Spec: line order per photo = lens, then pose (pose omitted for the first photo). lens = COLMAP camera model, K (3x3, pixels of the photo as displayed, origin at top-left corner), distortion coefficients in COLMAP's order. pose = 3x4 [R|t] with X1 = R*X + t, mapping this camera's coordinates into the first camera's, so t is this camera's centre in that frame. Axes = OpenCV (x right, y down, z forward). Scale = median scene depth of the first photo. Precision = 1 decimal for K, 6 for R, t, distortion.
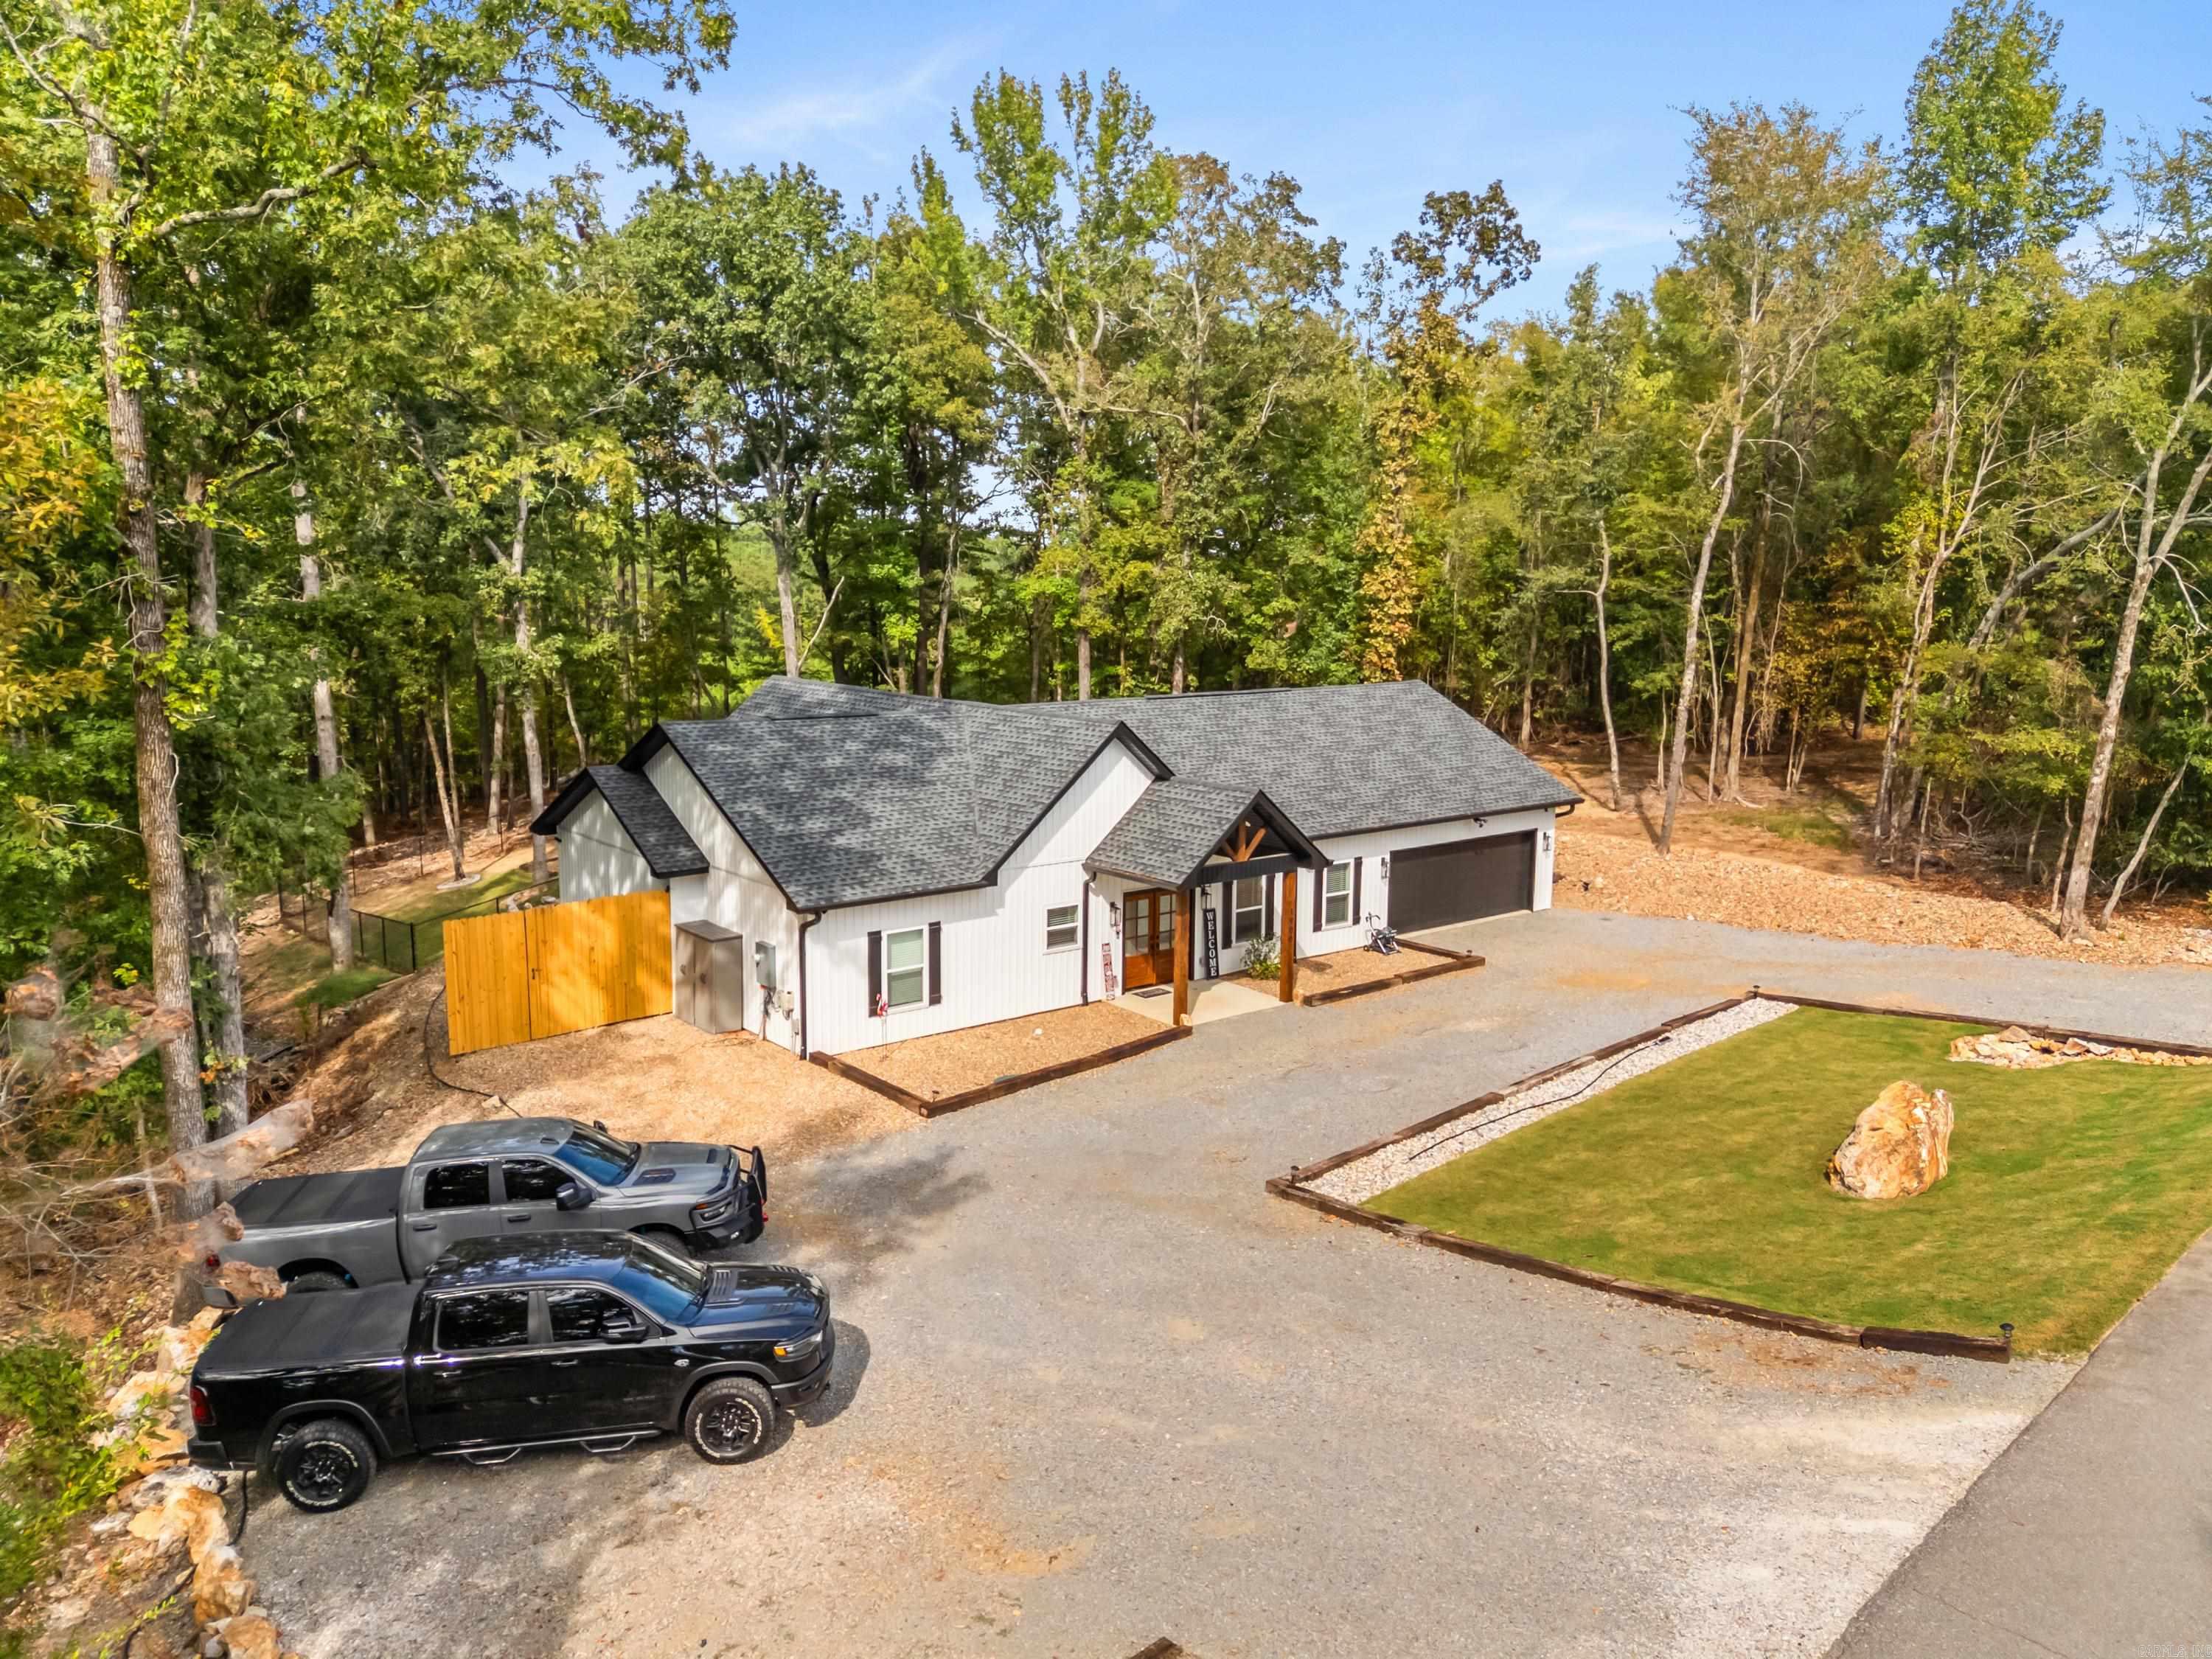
lens RADIAL K [[1616.7, 0, 1106.0], [0, 1616.7, 829.5], [0, 0, 1]] dist [0.093298, -0.106297]
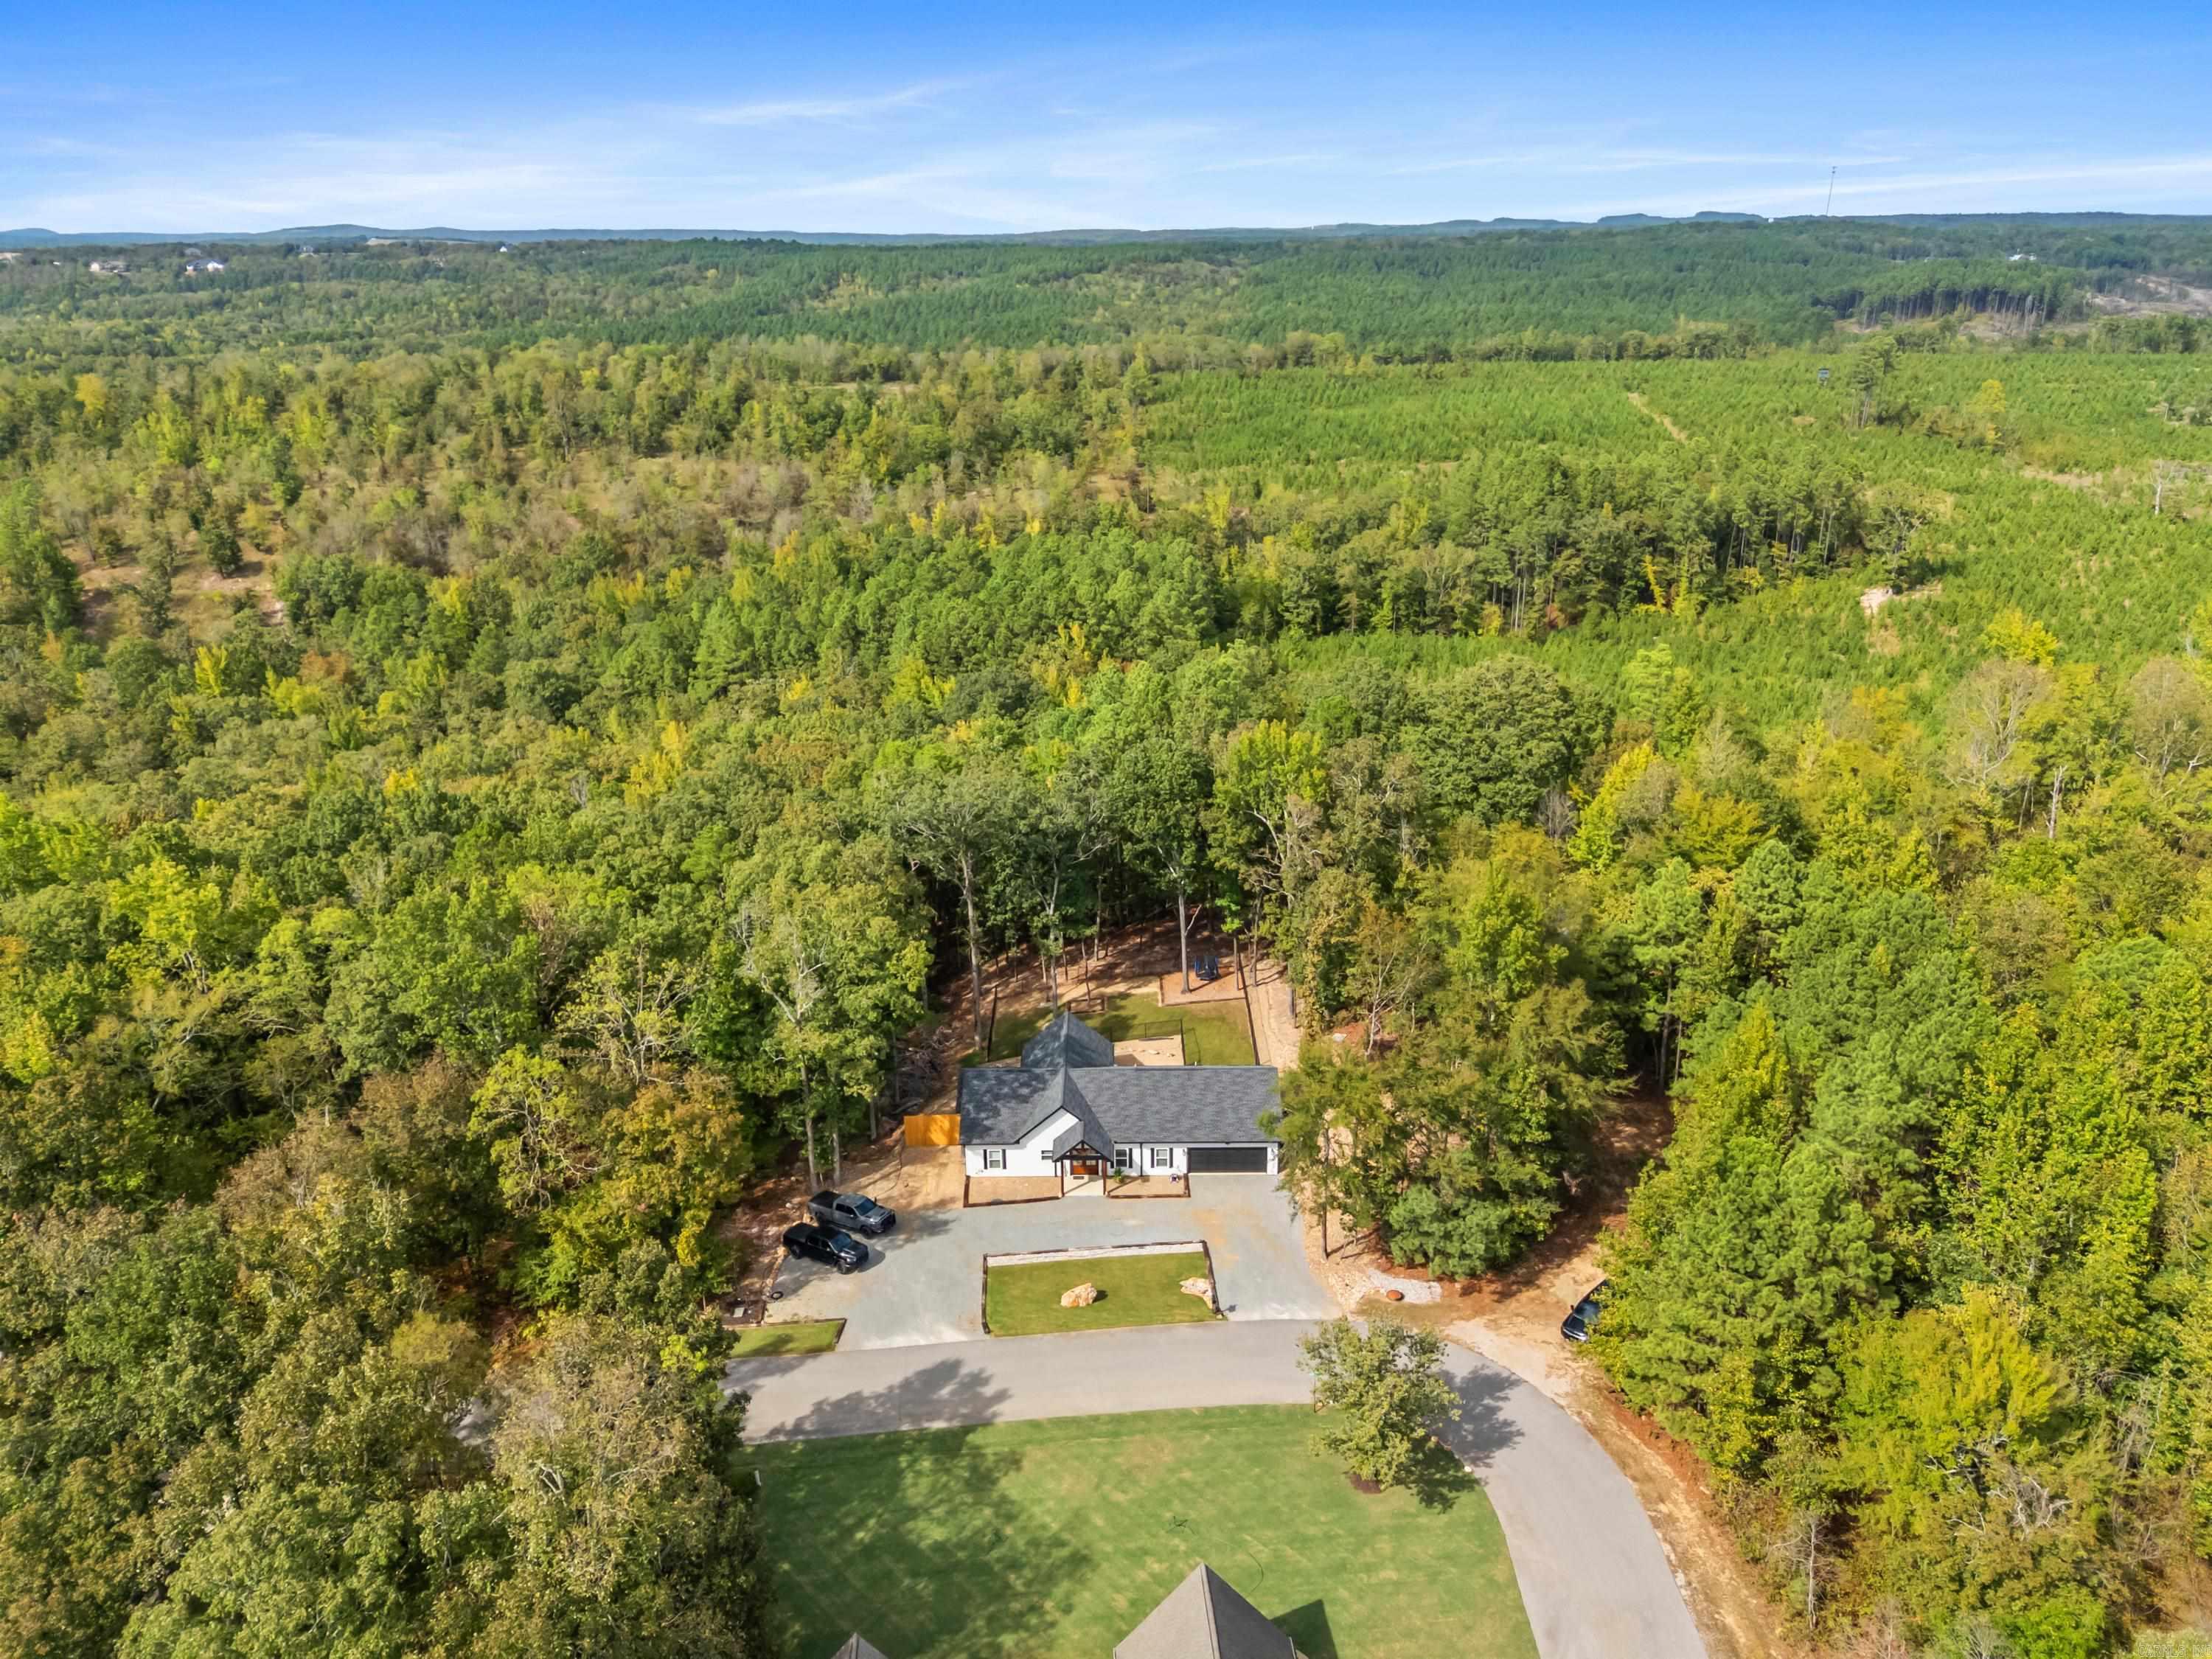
lens RADIAL K [[1612.4, 0, 1106.0], [0, 1612.4, 829.5], [0, 0, 1]] dist [0.139749, -0.083259]
pose [[0.769857, 0.195486, -0.607540, 2.196283], [-0.079559, 0.973905, 0.212556, -1.470632], [0.633238, -0.115303, 0.765320, -1.629218]]
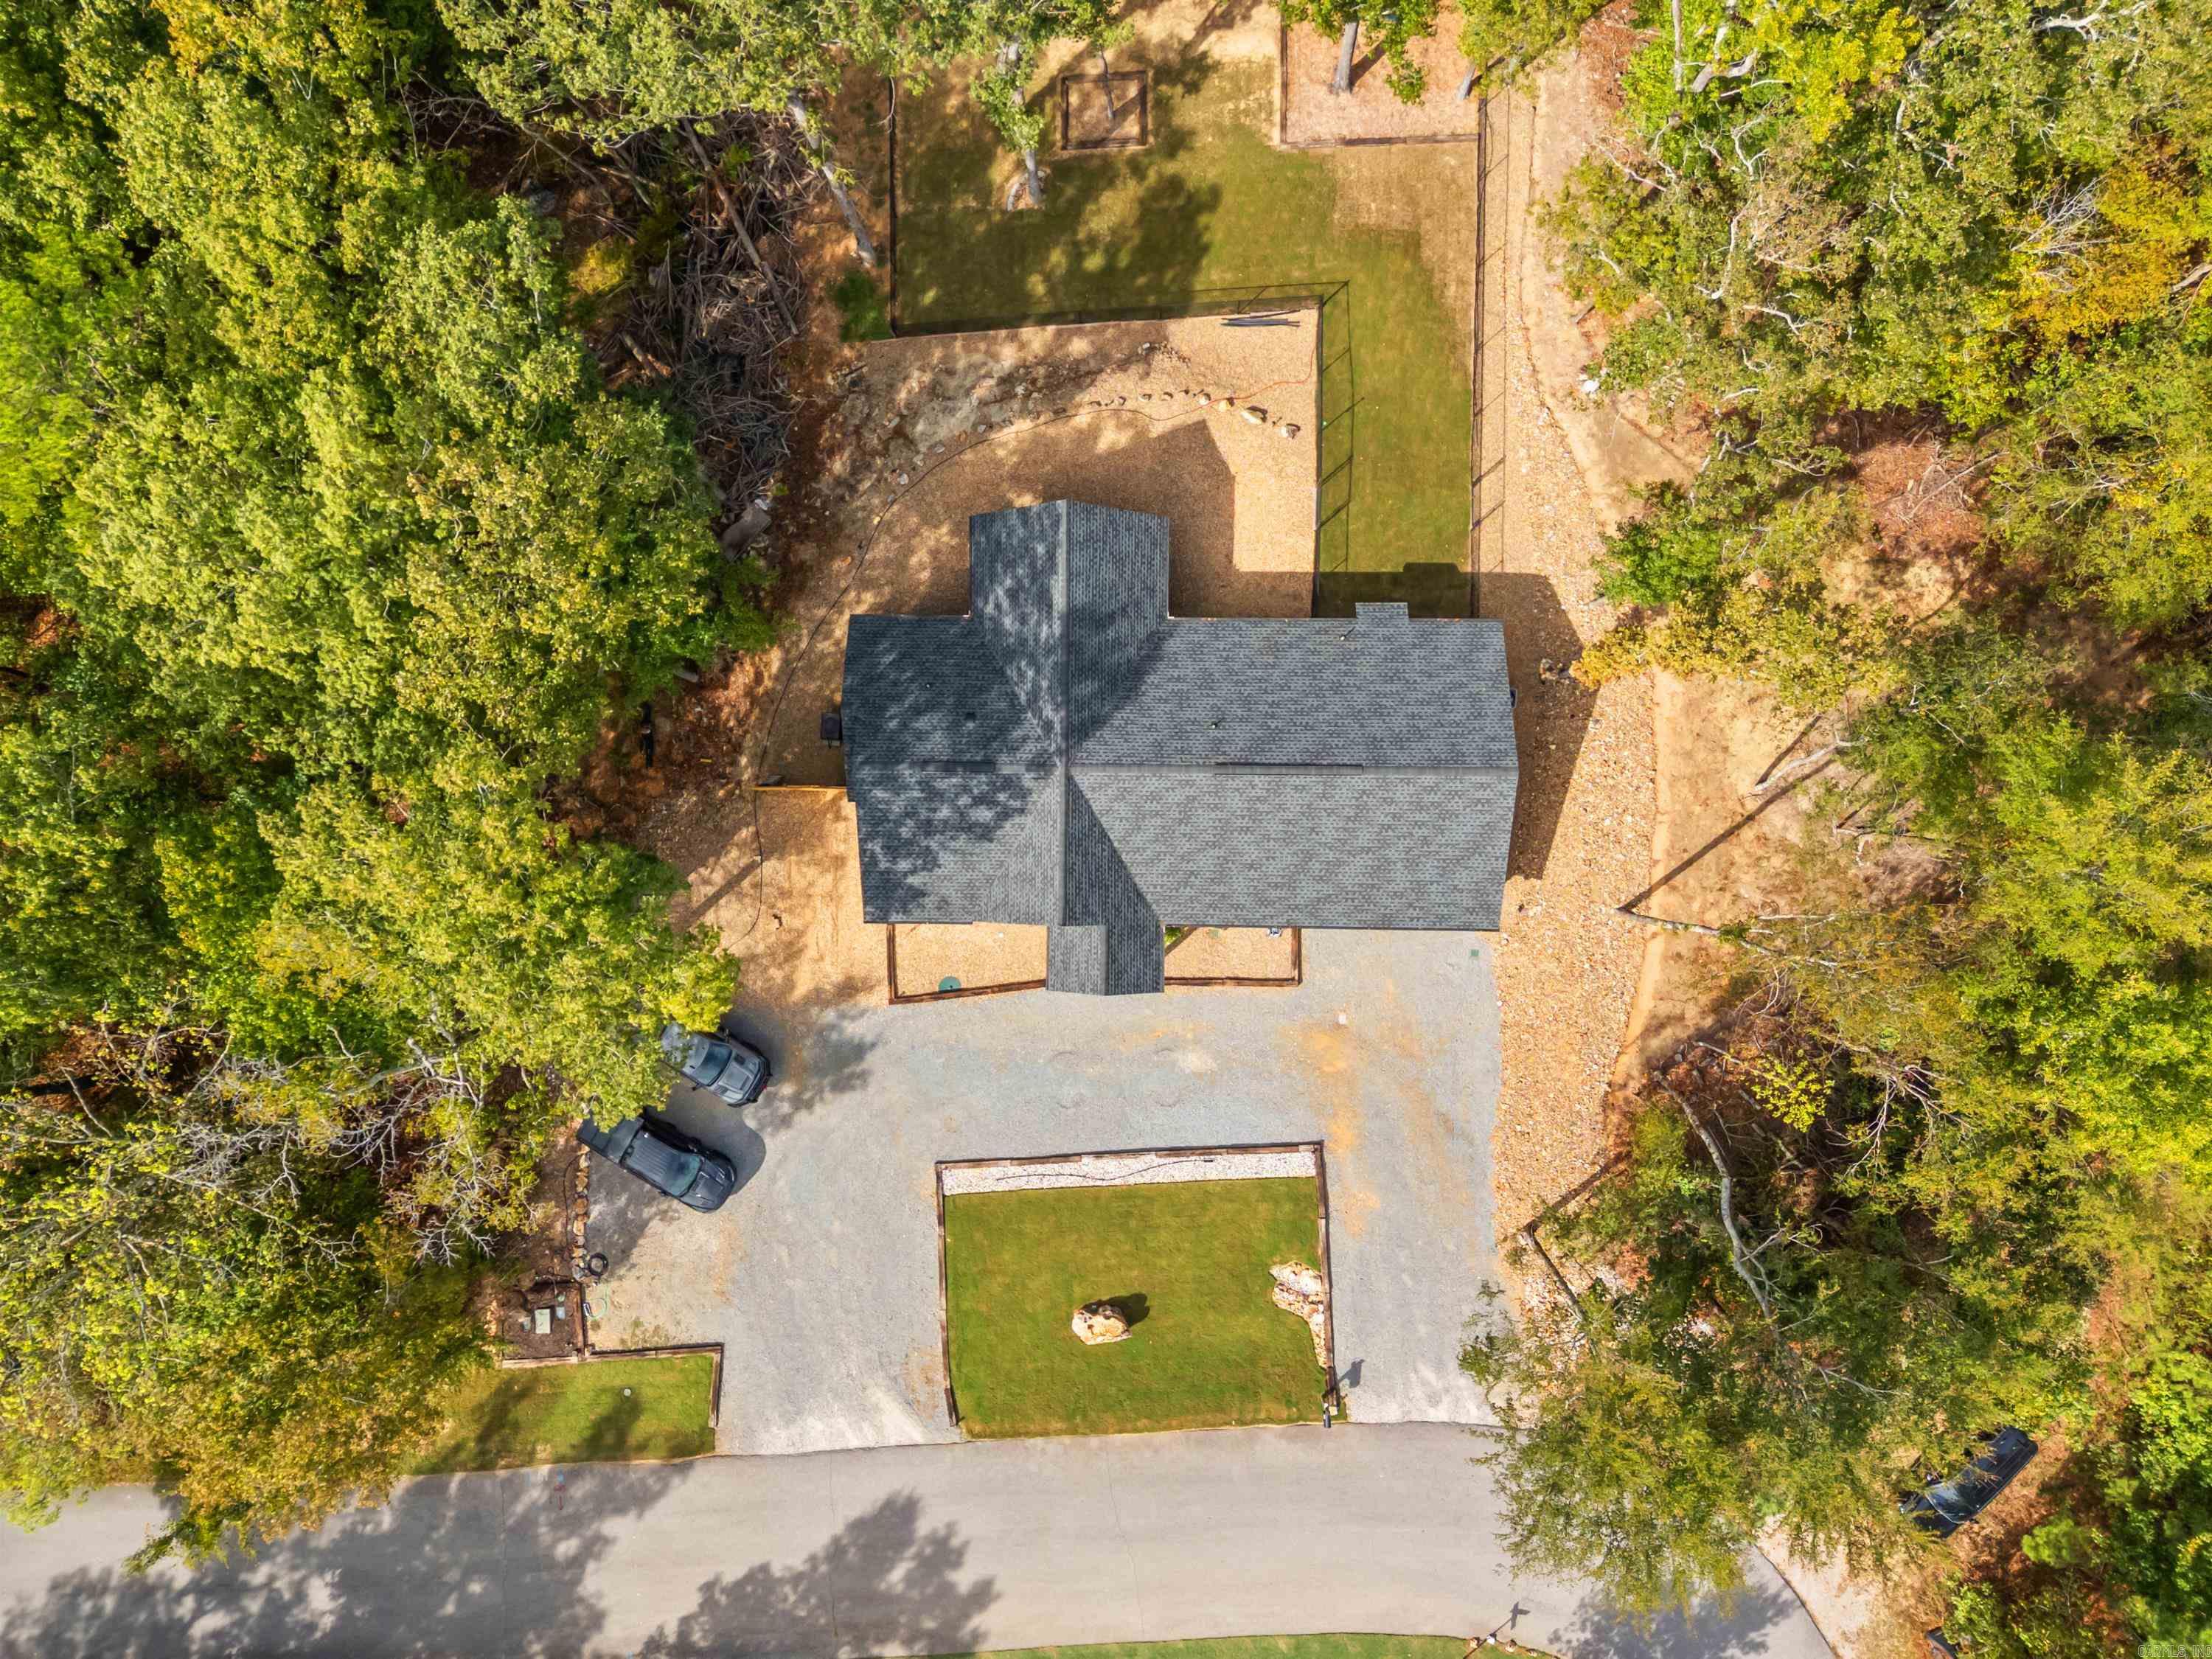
lens RADIAL K [[1616.7, 0, 1106.0], [0, 1616.7, 829.5], [0, 0, 1]] dist [0.093298, -0.106297]
pose [[0.766296, 0.641691, -0.032001, 0.035191], [-0.078027, 0.142387, 0.986731, -1.874151], [0.637732, -0.753631, 0.159180, 0.872509]]
